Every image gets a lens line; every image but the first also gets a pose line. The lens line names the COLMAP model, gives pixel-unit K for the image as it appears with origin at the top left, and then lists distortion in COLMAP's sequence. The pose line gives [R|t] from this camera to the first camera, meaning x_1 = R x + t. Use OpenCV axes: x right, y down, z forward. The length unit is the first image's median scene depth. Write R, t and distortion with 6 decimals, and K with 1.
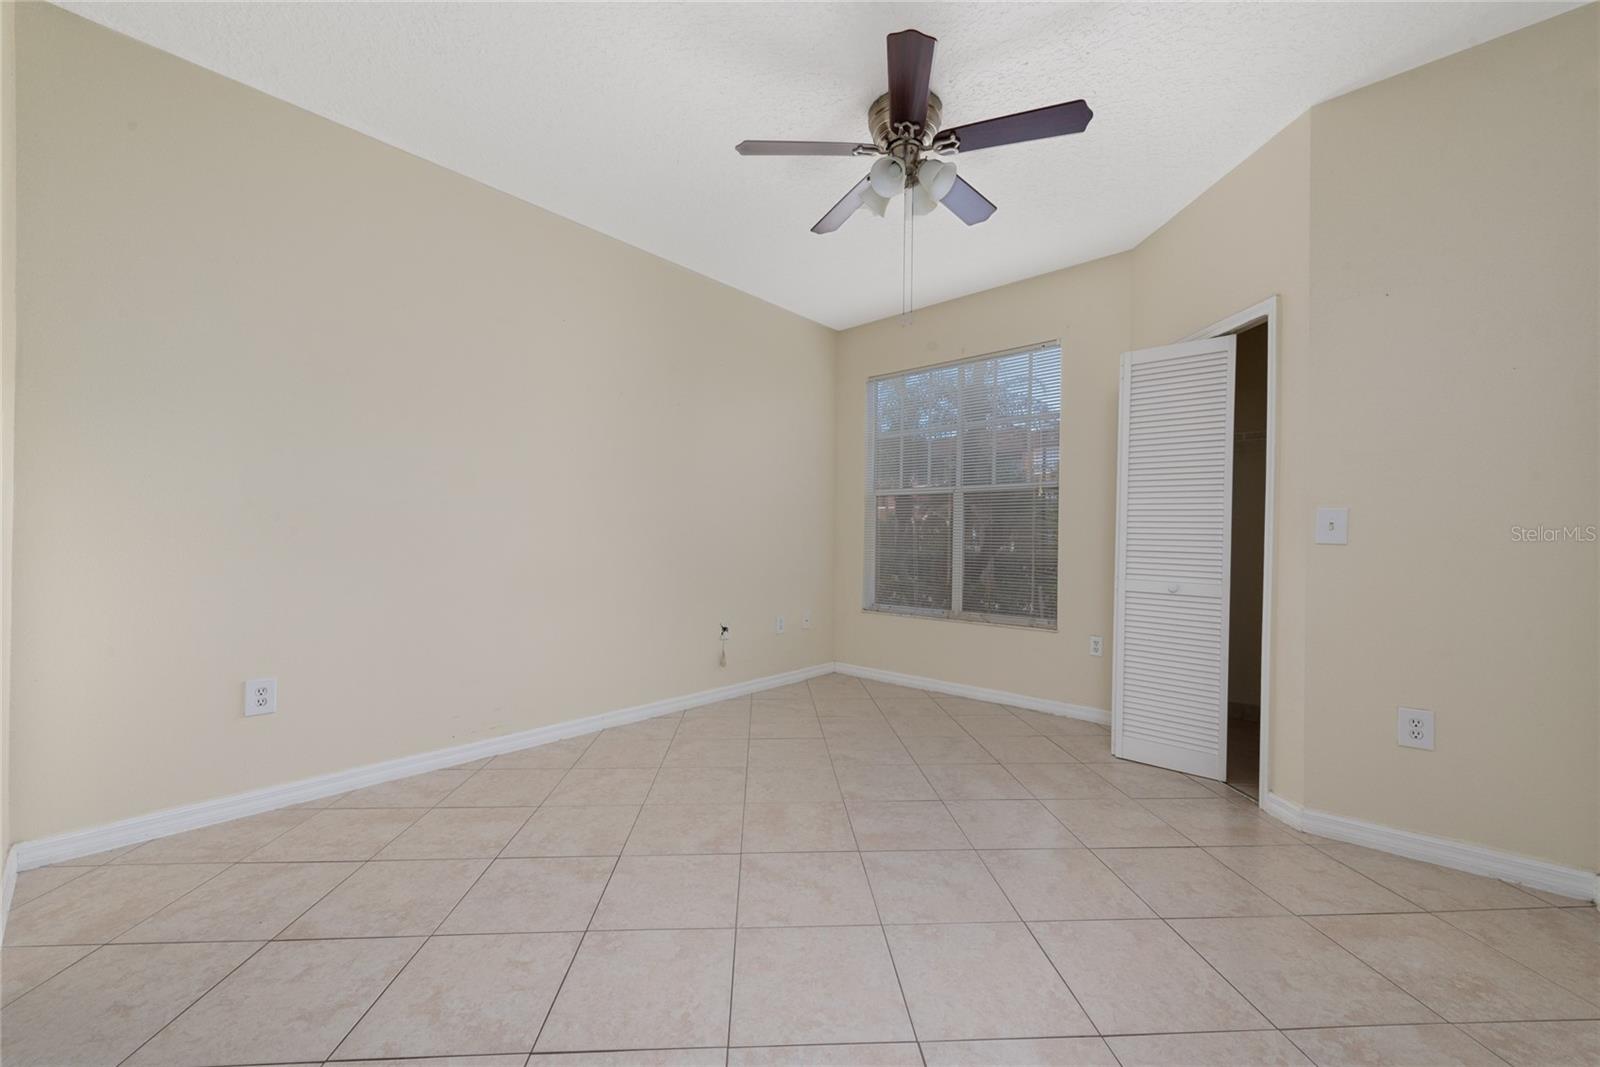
lens RADIAL K [[629.3, 0, 794.3], [0, 629.3, 539.9], [0, 0, 1]] dist [0.001275, 0.000003]
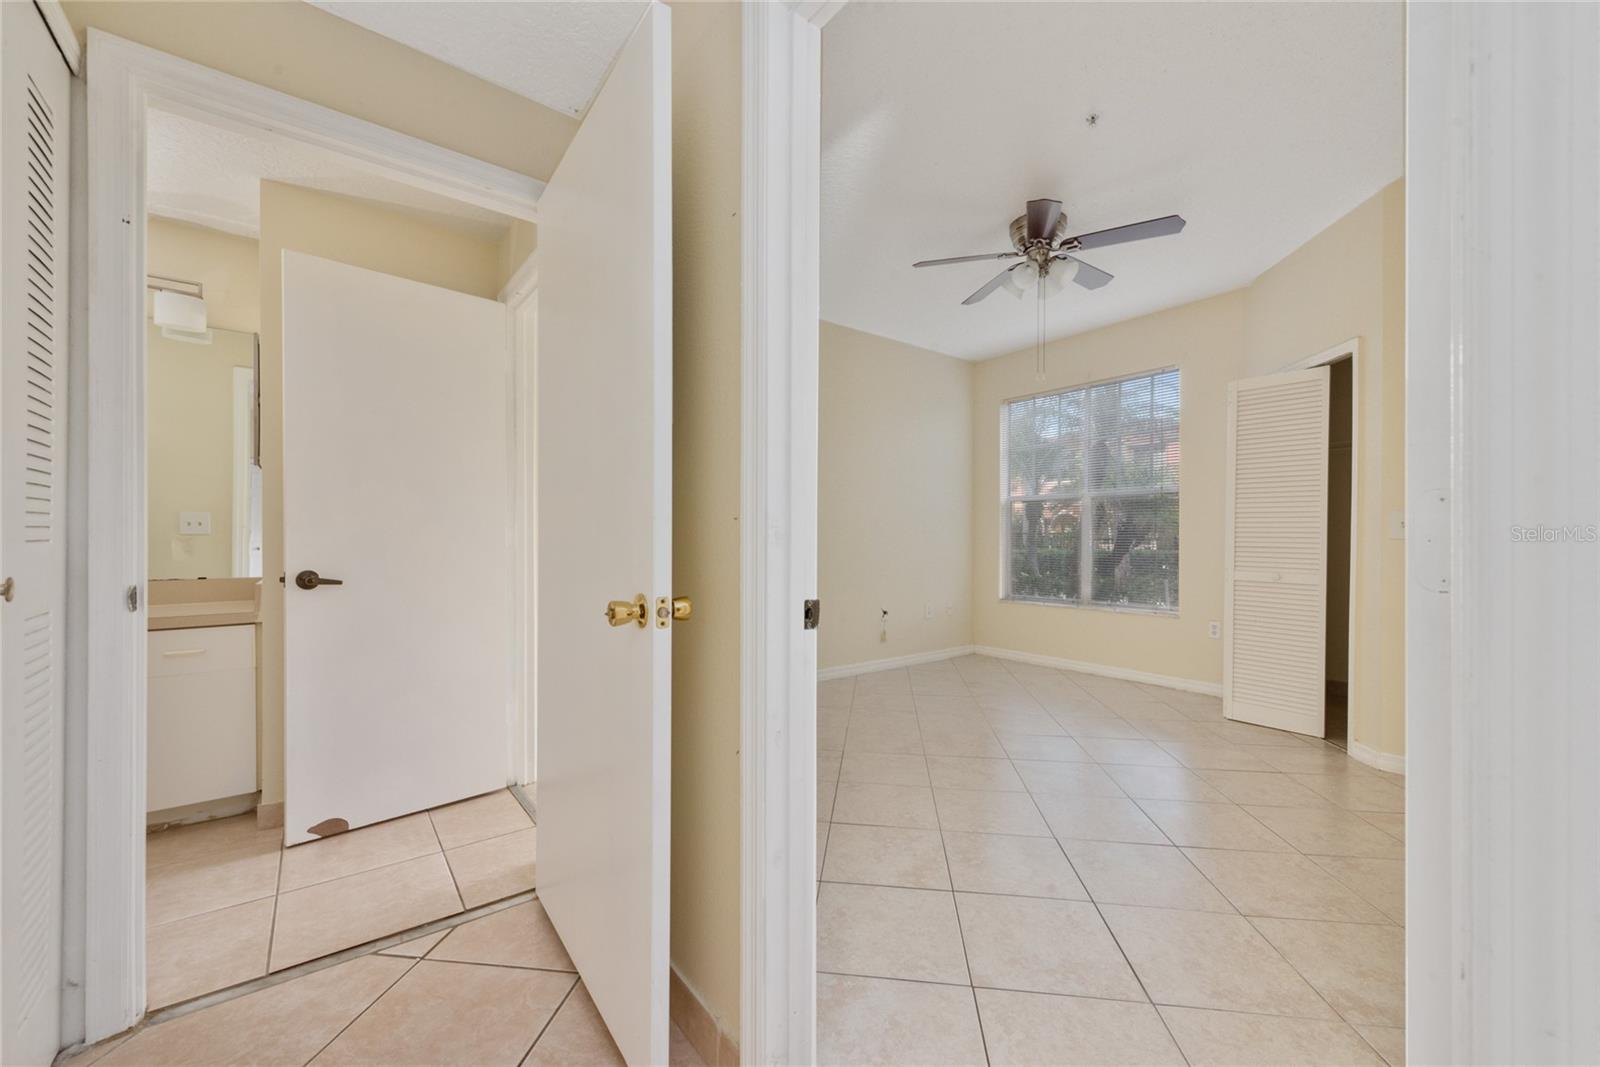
lens RADIAL K [[629.3, 0, 794.3], [0, 629.3, 539.9], [0, 0, 1]] dist [0.001275, 0.000003]
pose [[0.982473, -0.008574, -0.186209, -0.079214], [0.008376, 0.999963, -0.001847, -0.000290], [0.186218, 0.000255, 0.982508, -0.365414]]
